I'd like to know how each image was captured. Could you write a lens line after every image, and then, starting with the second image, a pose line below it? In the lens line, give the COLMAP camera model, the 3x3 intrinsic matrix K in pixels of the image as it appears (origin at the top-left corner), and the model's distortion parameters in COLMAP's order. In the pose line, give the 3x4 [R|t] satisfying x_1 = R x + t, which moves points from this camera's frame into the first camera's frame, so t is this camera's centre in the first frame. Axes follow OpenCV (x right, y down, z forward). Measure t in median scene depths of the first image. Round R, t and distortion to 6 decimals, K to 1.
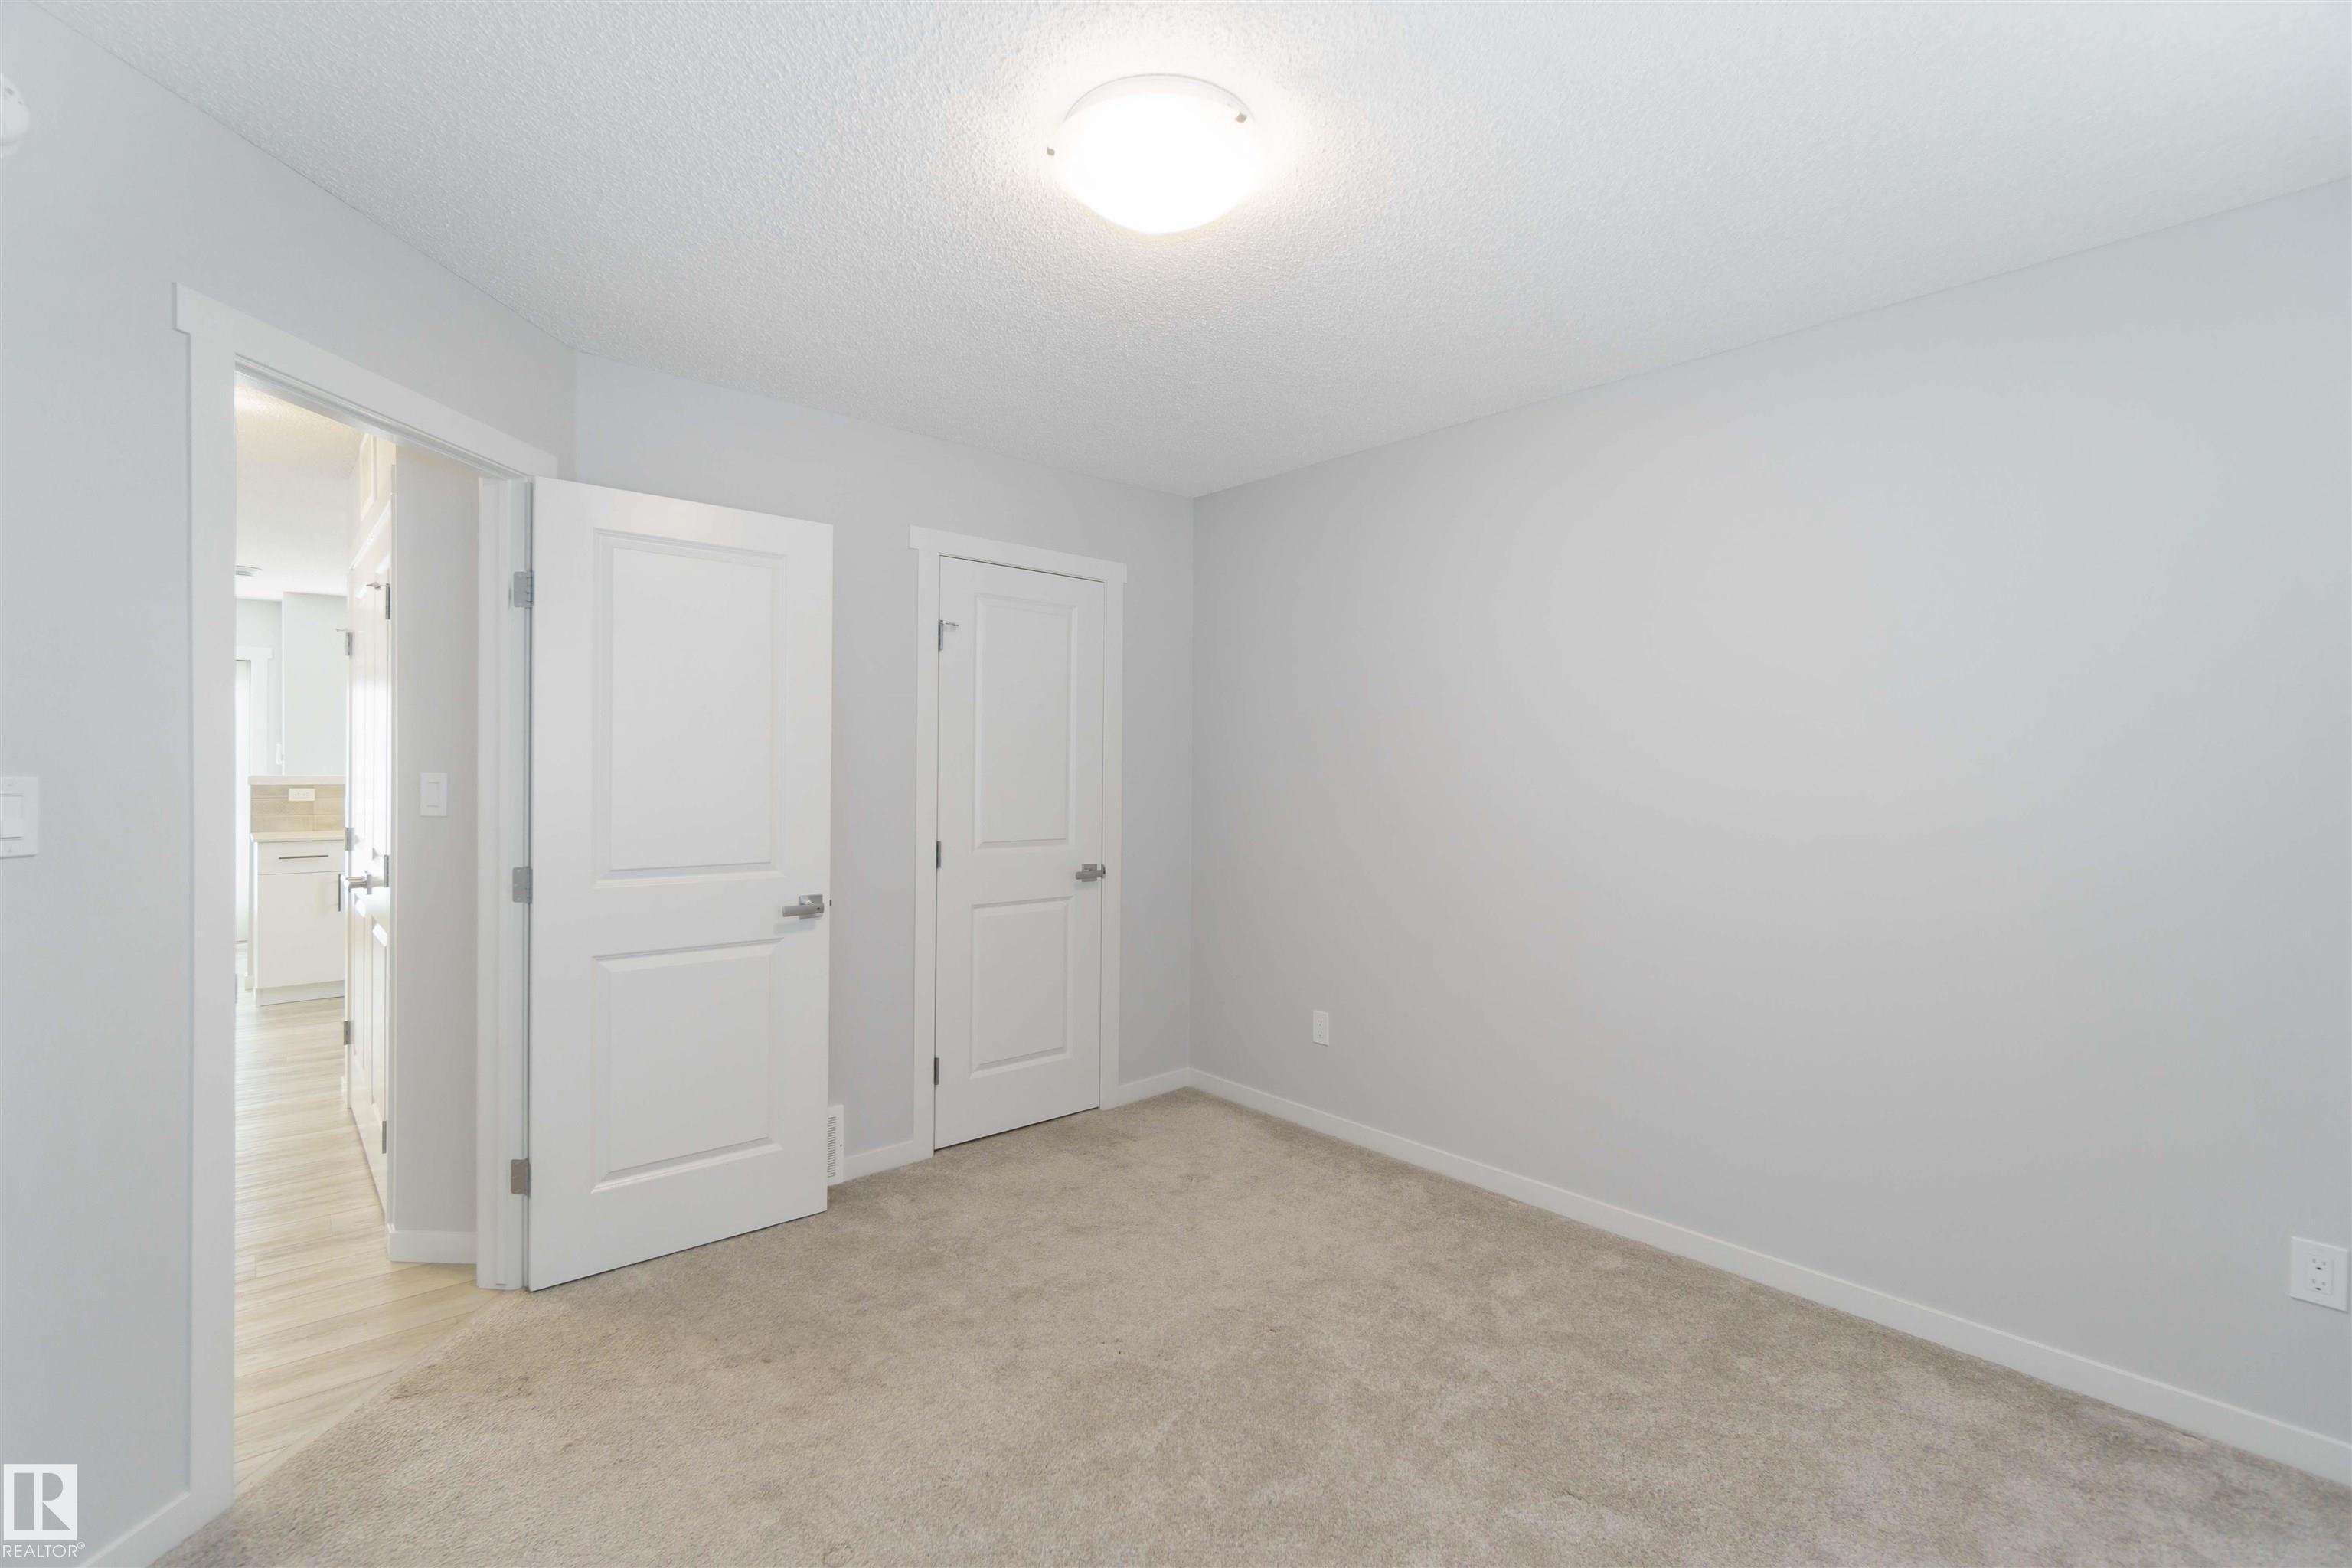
lens RADIAL K [[1040.3, 0, 1169.5], [0, 1040.3, 778.5], [0, 0, 1]] dist [-0.000603, 0.000802]
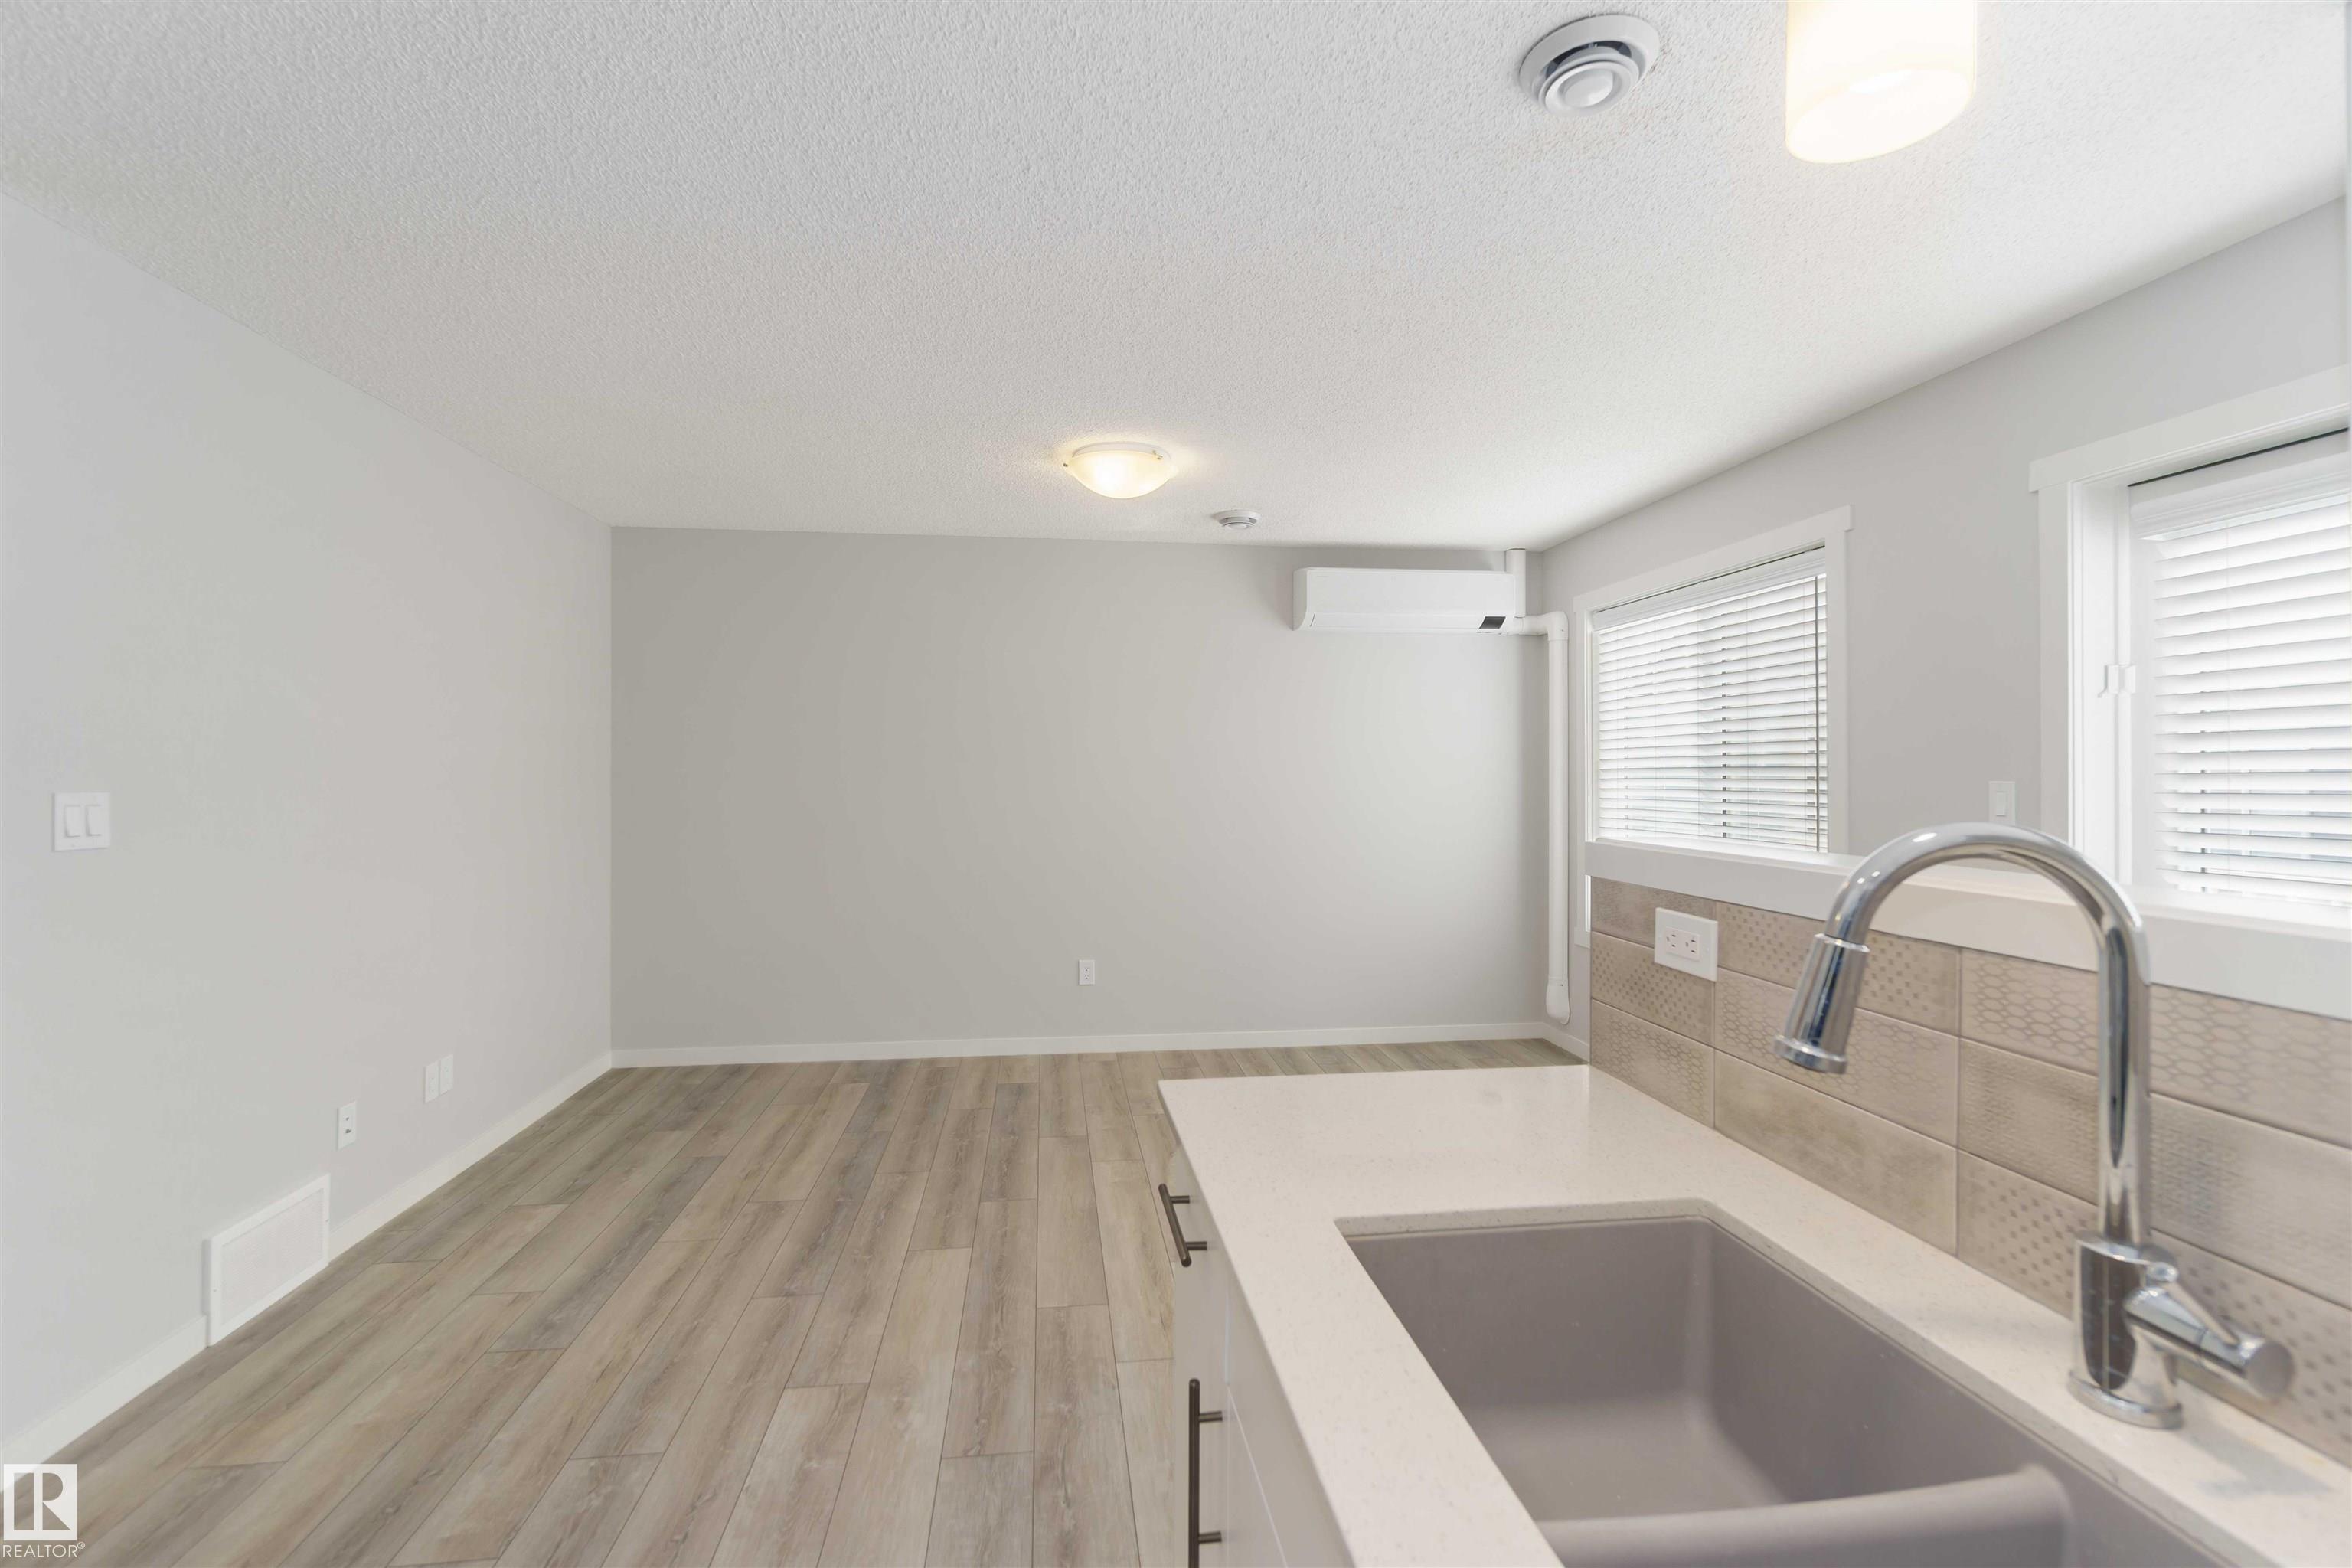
lens RADIAL K [[1040.3, 0, 1160.7], [0, 1040.3, 780.1], [0, 0, 1]] dist [-0.000603, 0.000802]
pose [[-0.563749, 0.003979, -0.825937, -0.537810], [-0.007137, 0.999928, 0.009688, -0.017257], [0.825916, 0.011356, -0.563679, 0.930757]]
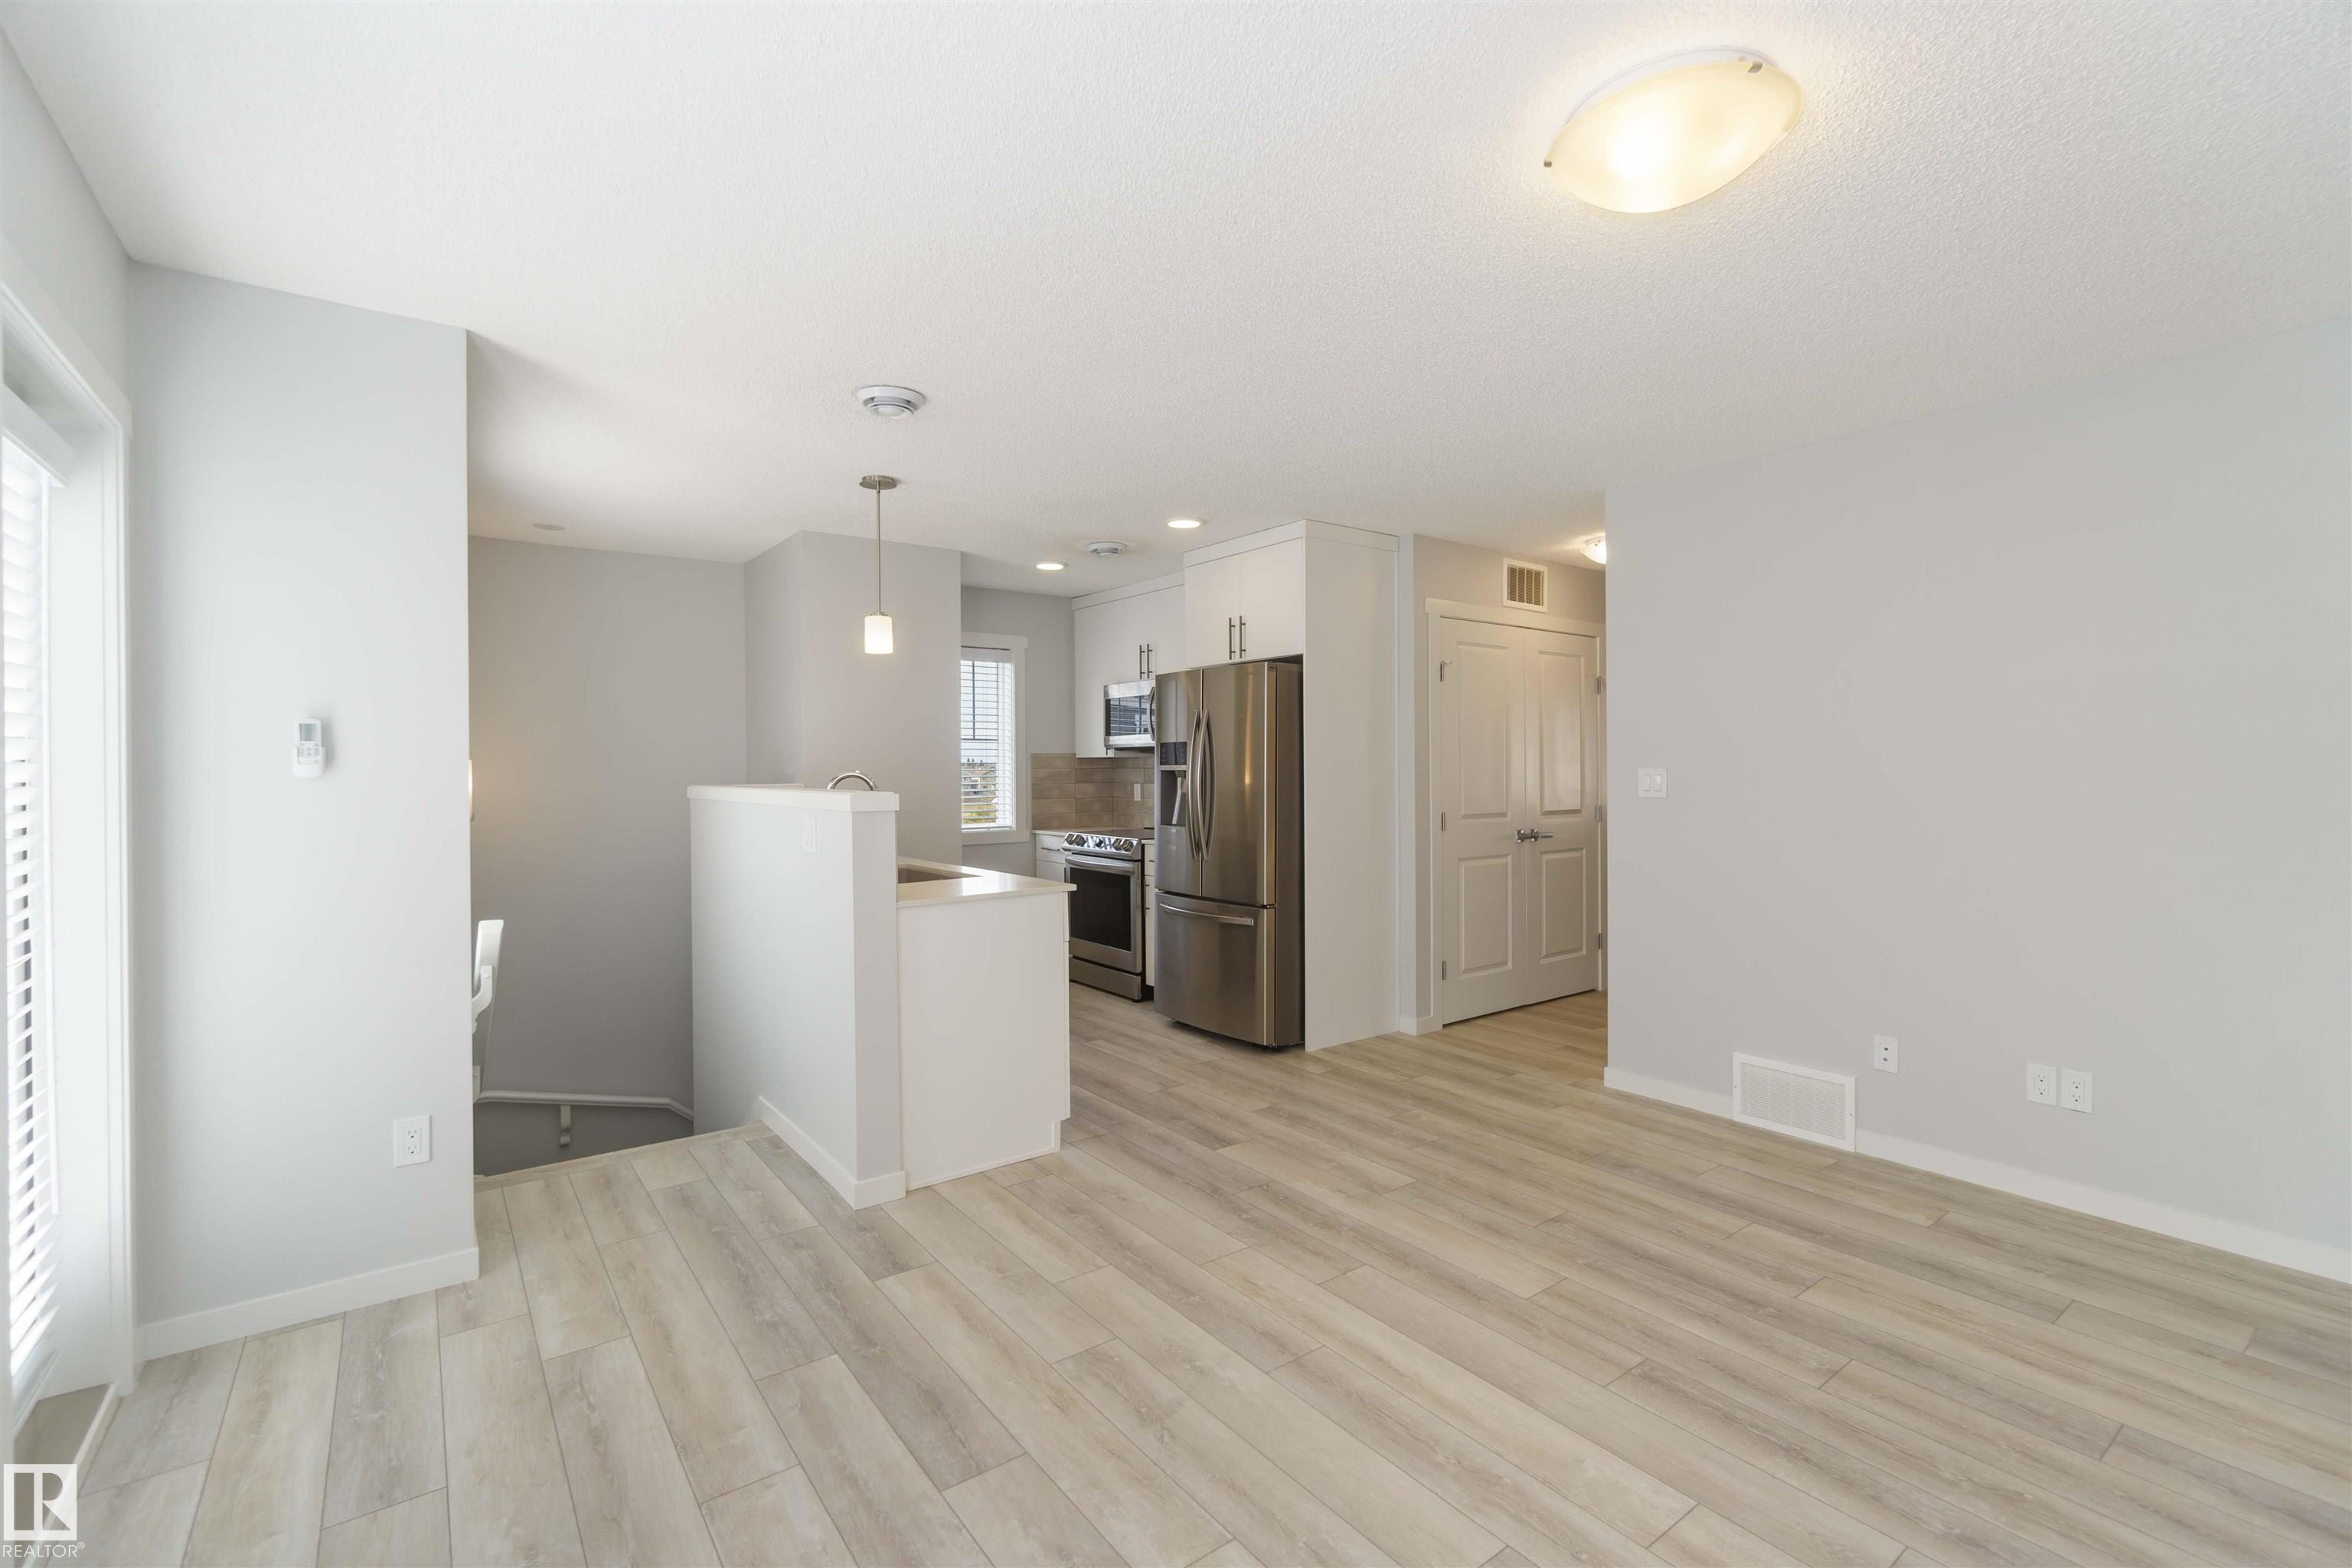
lens RADIAL K [[1040.3, 0, 1164.3], [0, 1040.3, 779.9], [0, 0, 1]] dist [-0.000603, 0.000802]
pose [[0.079817, -0.019787, 0.996613, -1.238013], [0.010053, 0.999768, 0.019044, -0.015750], [-0.996759, 0.008499, 0.079998, 0.722368]]
